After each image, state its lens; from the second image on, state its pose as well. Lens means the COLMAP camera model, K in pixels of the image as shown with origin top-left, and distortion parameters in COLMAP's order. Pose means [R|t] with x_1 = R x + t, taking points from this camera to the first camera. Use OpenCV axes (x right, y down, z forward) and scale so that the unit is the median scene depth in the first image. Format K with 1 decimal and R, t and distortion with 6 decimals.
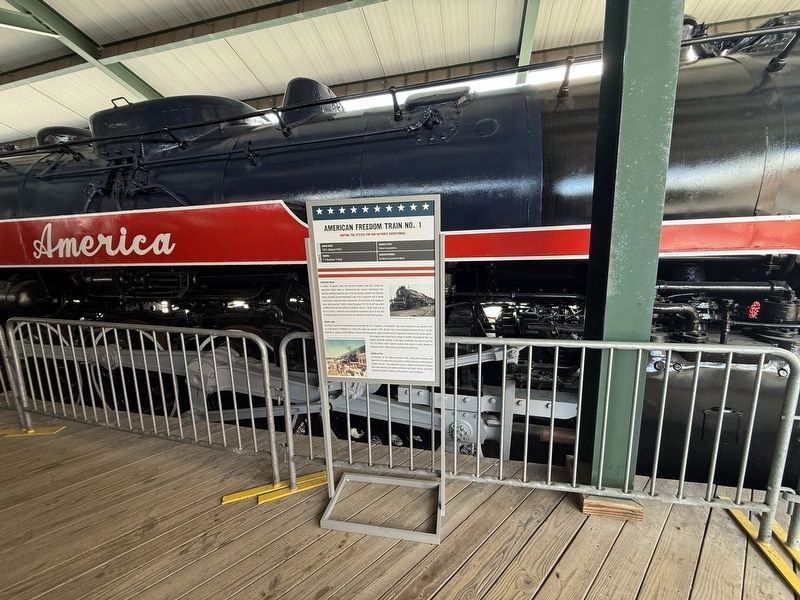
lens RADIAL K [[319.2, 0, 400.4], [0, 319.2, 301.6], [0, 0, 1]] dist [0.000996, 0.000001]
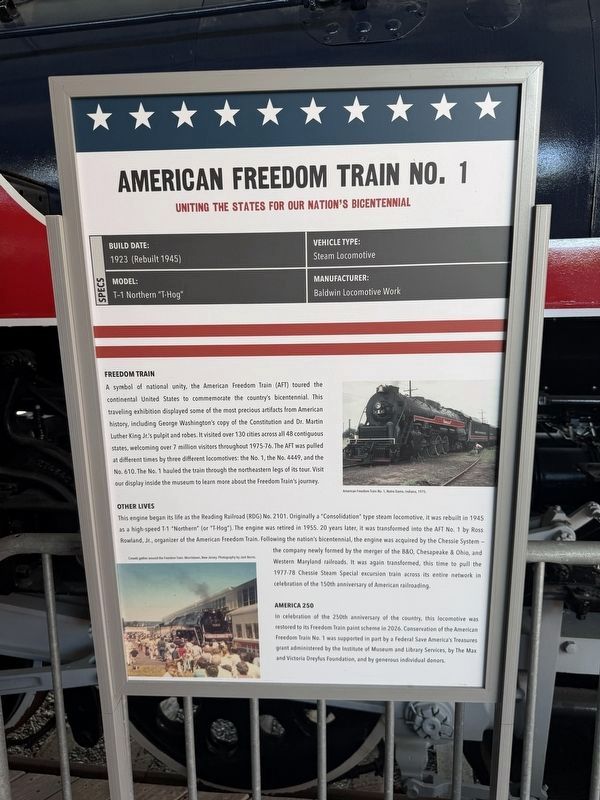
lens RADIAL K [[570.7, 0, 298.7], [0, 570.7, 399.8], [0, 0, 1]] dist [0.007397, -0.001798]
pose [[0.993611, -0.009160, 0.112490, -0.137149], [0.010297, 0.999902, -0.009535, -0.030667], [-0.112391, 0.010632, 0.993607, 0.479022]]
